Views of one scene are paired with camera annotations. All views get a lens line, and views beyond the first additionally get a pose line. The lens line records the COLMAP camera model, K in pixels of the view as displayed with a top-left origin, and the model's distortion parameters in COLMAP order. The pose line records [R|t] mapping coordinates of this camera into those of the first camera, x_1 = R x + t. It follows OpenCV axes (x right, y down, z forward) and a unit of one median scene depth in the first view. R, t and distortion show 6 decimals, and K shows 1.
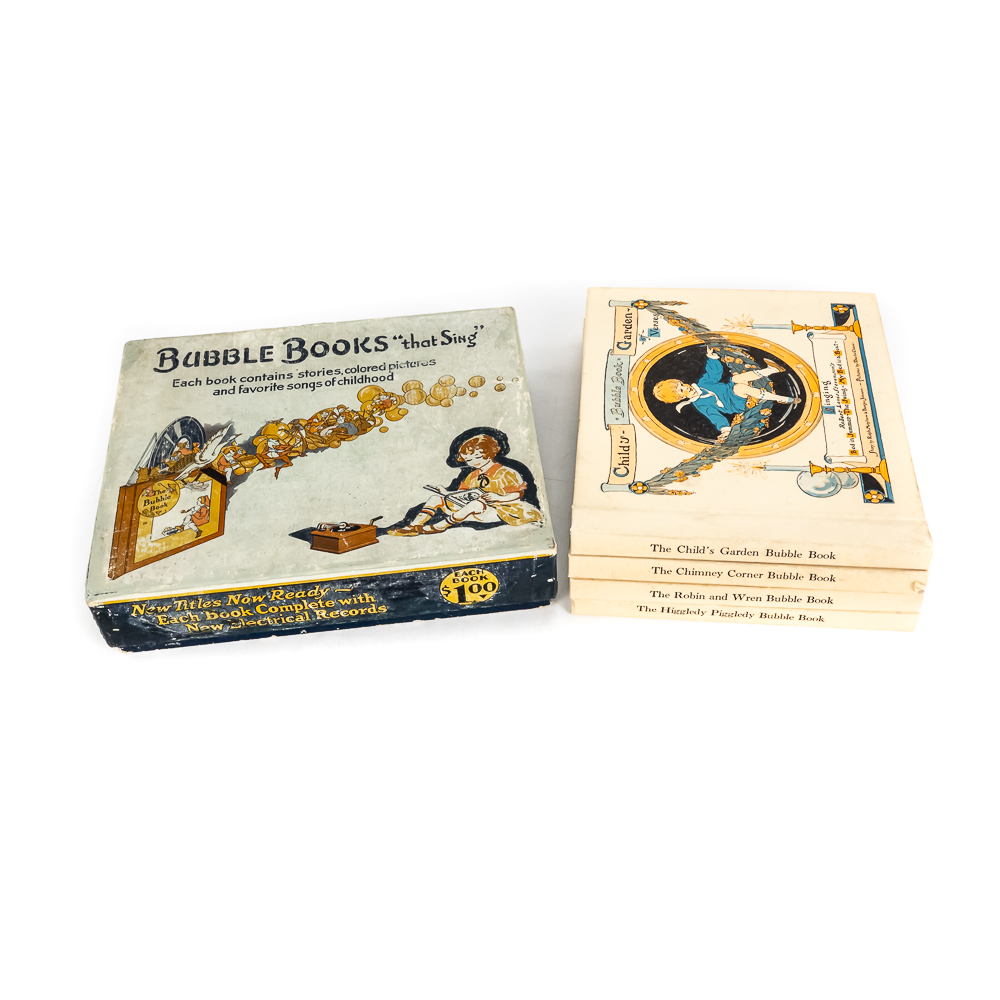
lens RADIAL K [[1254.8, 0, 500.3], [0, 1254.8, 500.6], [0, 0, 1]] dist [-0.006302, 0.000000]
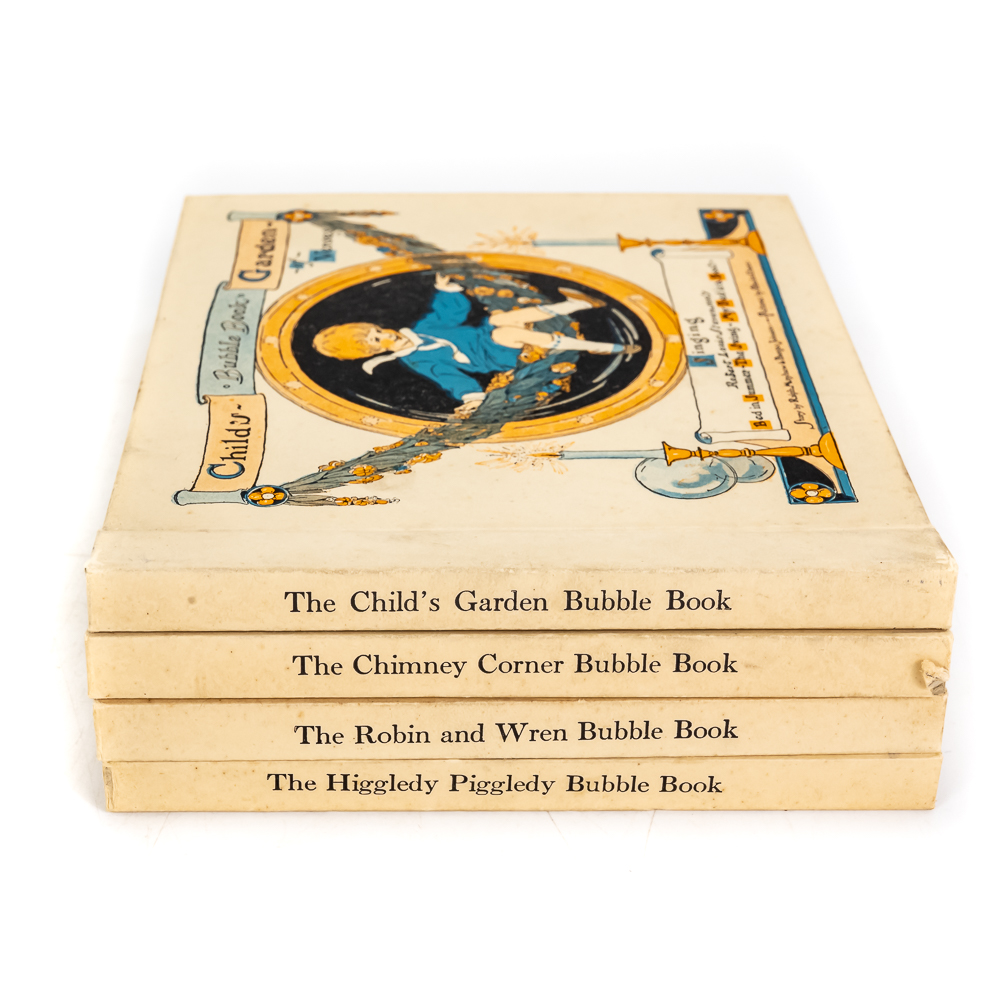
lens RADIAL K [[2167.0, 0, 499.3], [0, 2167.0, 500.4], [0, 0, 1]] dist [0.028168, 0.000000]
pose [[0.991036, -0.019537, 0.132158, 0.092479], [0.053054, 0.965451, -0.255125, 0.181044], [-0.122608, 0.259850, 0.957834, 0.297752]]
